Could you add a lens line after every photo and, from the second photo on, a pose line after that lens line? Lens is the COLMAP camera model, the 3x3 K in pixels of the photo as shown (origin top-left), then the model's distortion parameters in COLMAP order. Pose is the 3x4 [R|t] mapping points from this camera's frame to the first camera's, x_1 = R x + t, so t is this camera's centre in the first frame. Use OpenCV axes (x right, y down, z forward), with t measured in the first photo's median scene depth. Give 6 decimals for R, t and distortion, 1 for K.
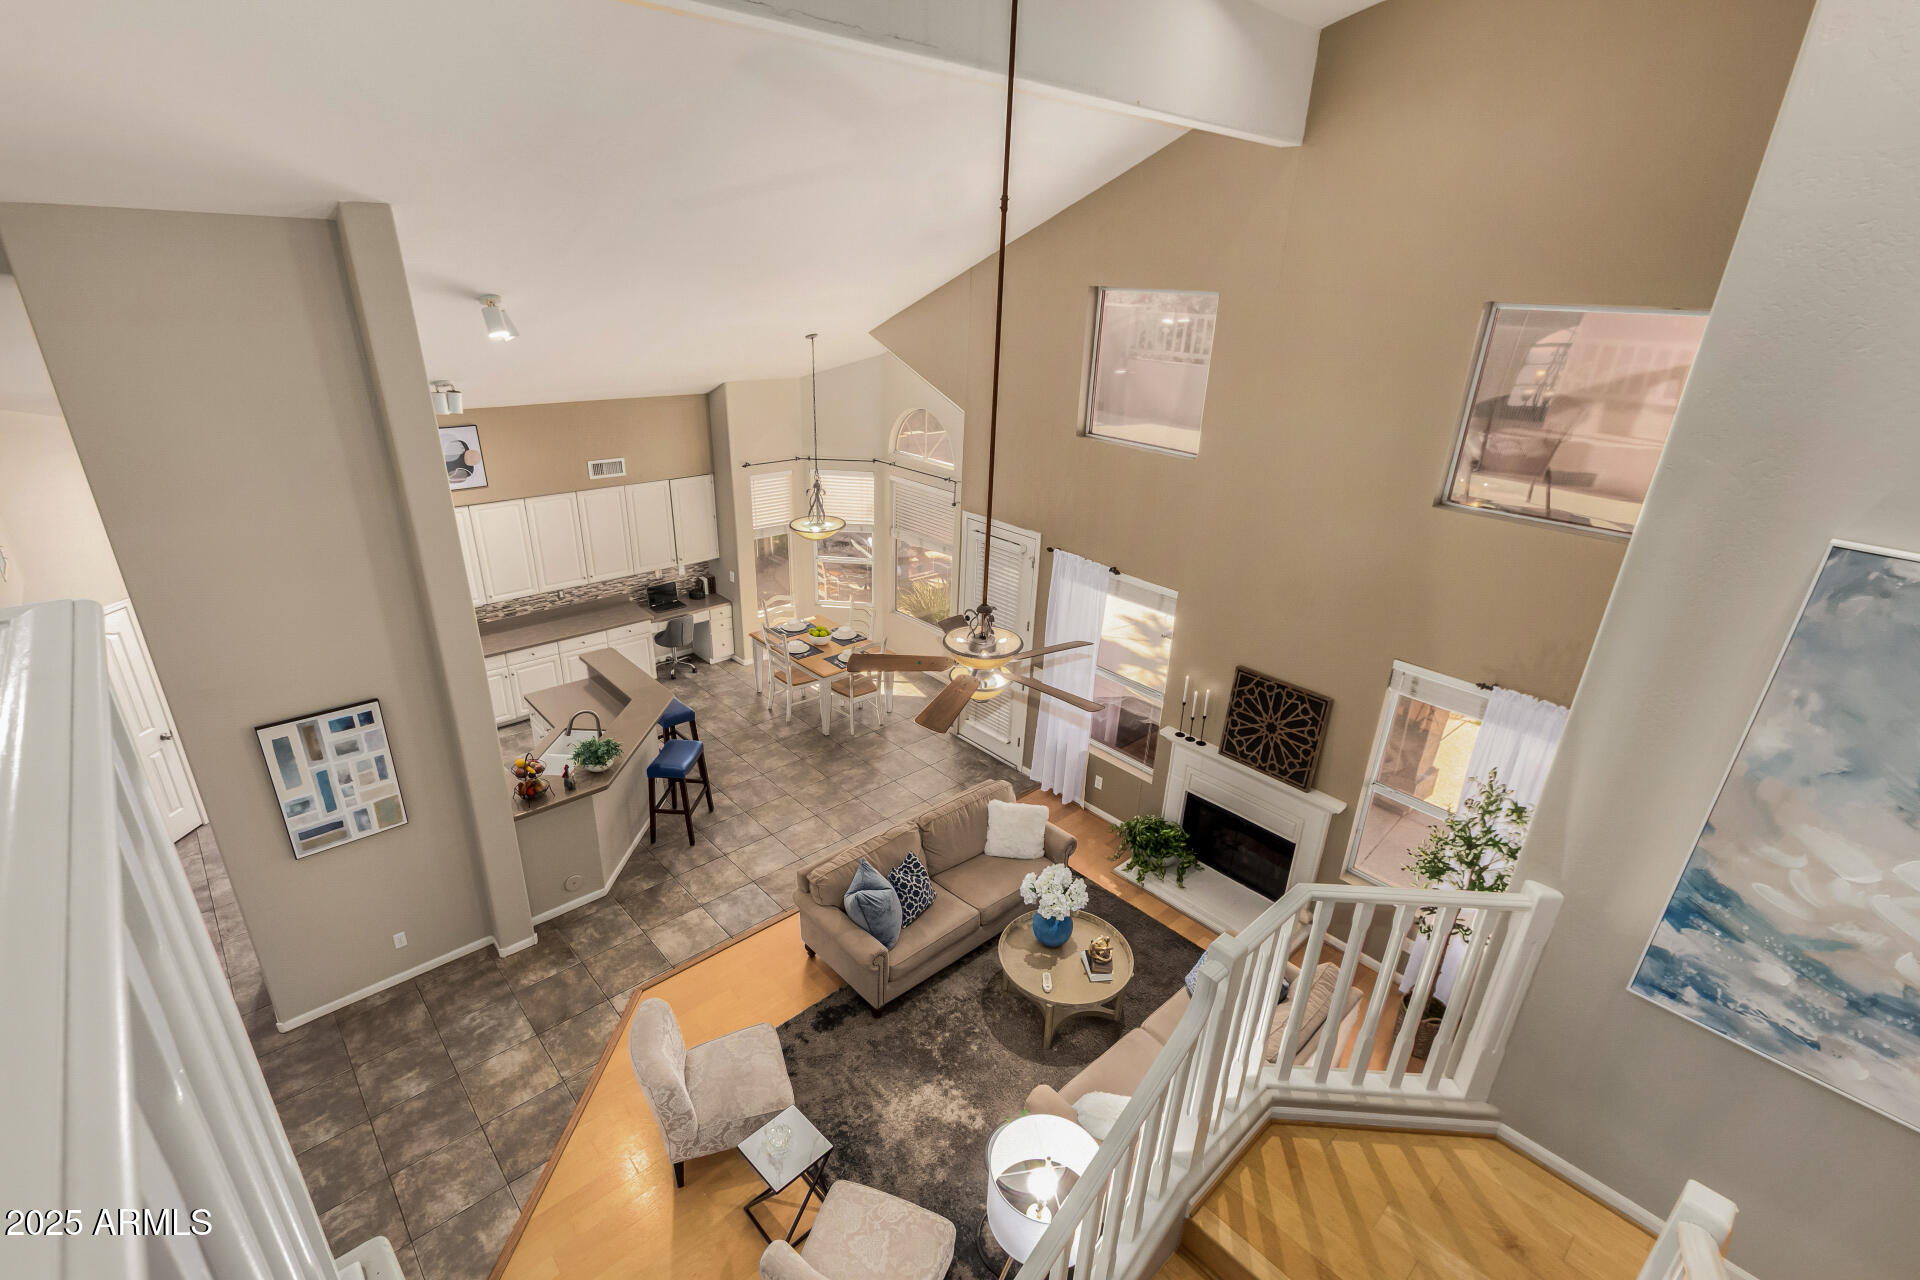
lens RADIAL K [[873.6, 0, 958.1], [0, 873.6, 649.7], [0, 0, 1]] dist [0.010239, -0.000508]
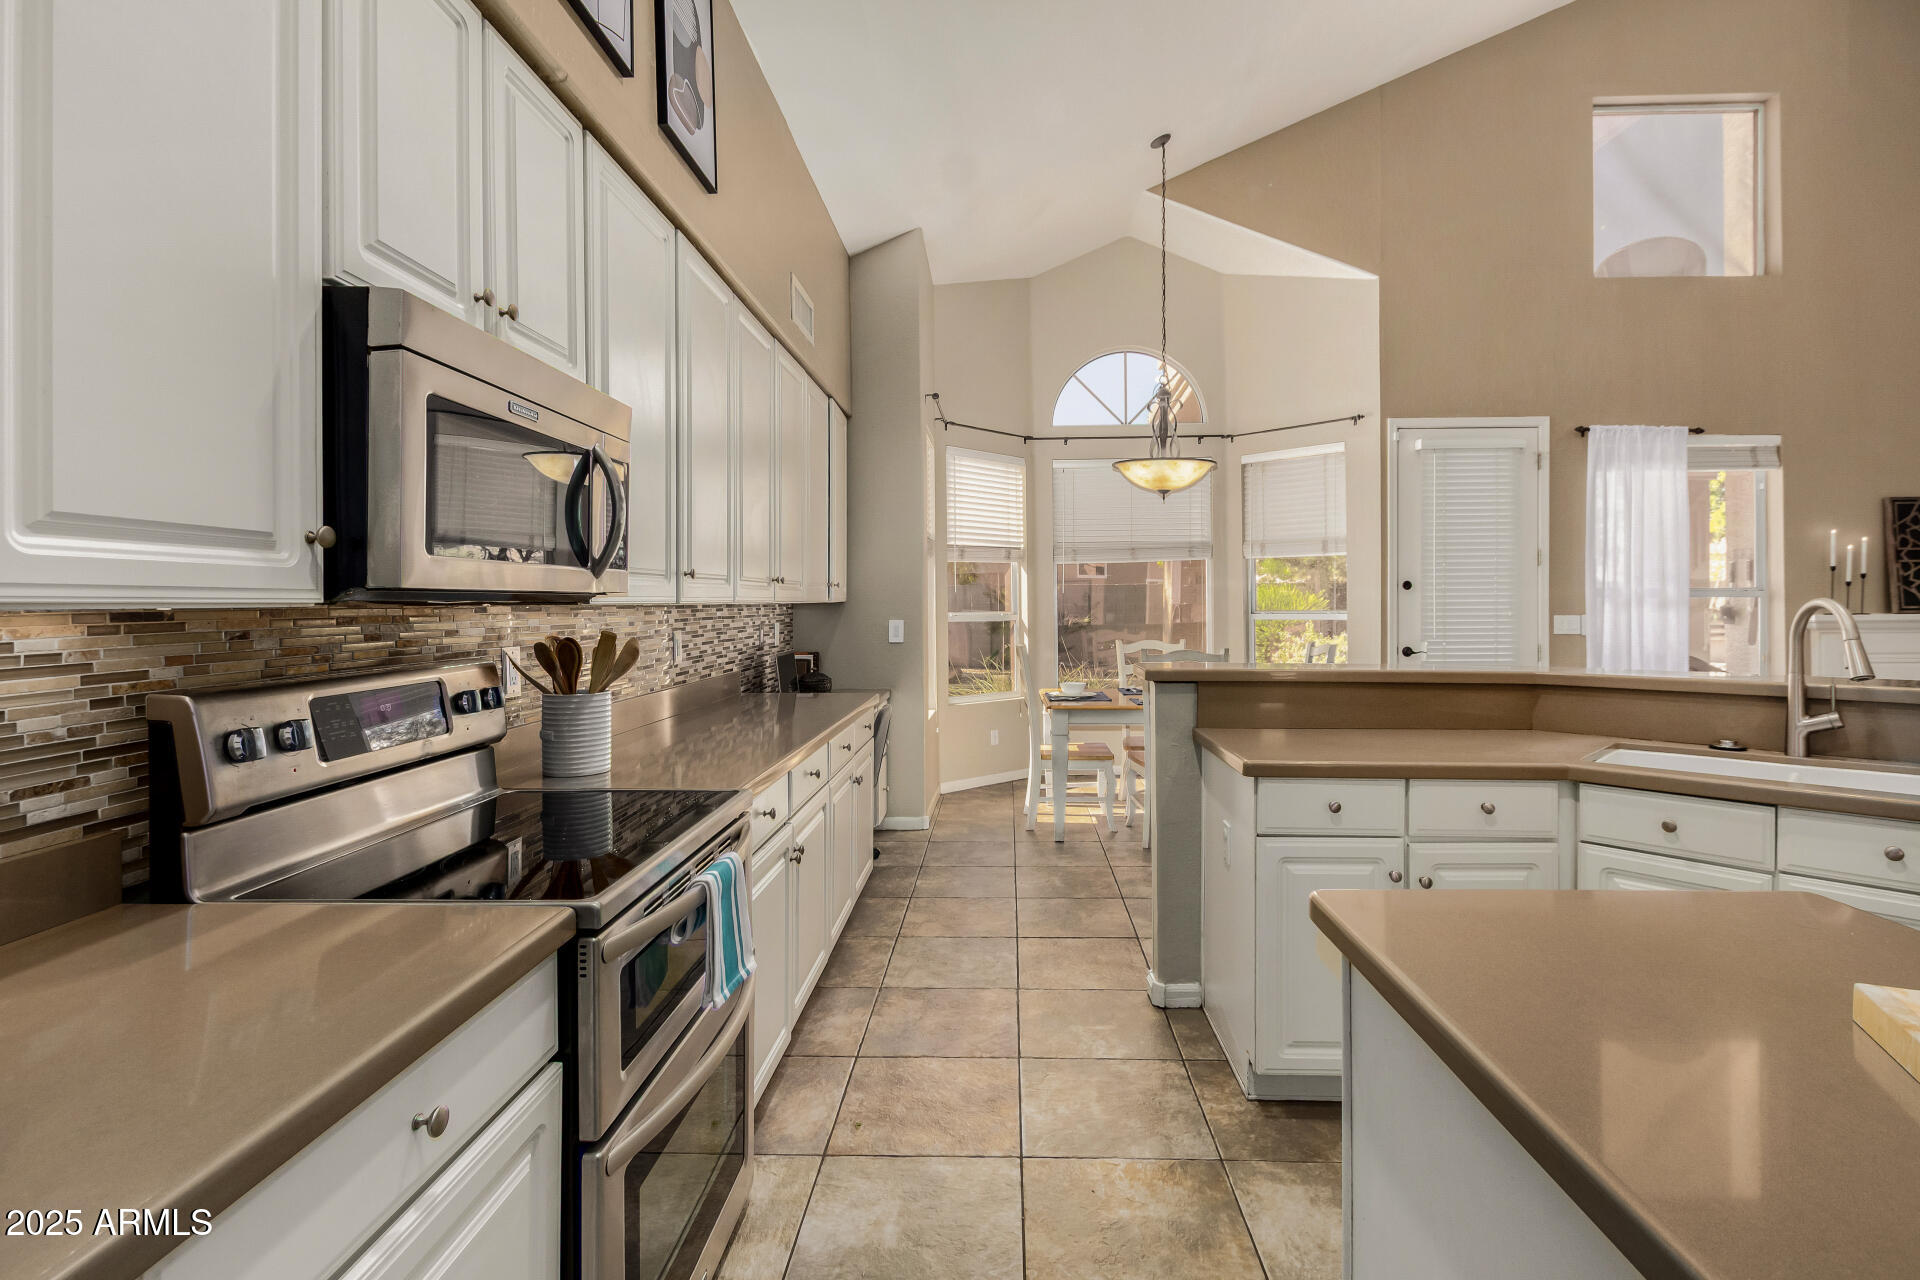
lens RADIAL K [[904.8, 0, 980.5], [0, 904.8, 601.0], [0, 0, 1]] dist [0.009932, -0.000149]
pose [[0.689689, -0.037916, 0.723113, -1.031264], [0.312034, 0.916713, -0.249544, 0.064069], [-0.653425, 0.397743, 0.644078, 1.172254]]
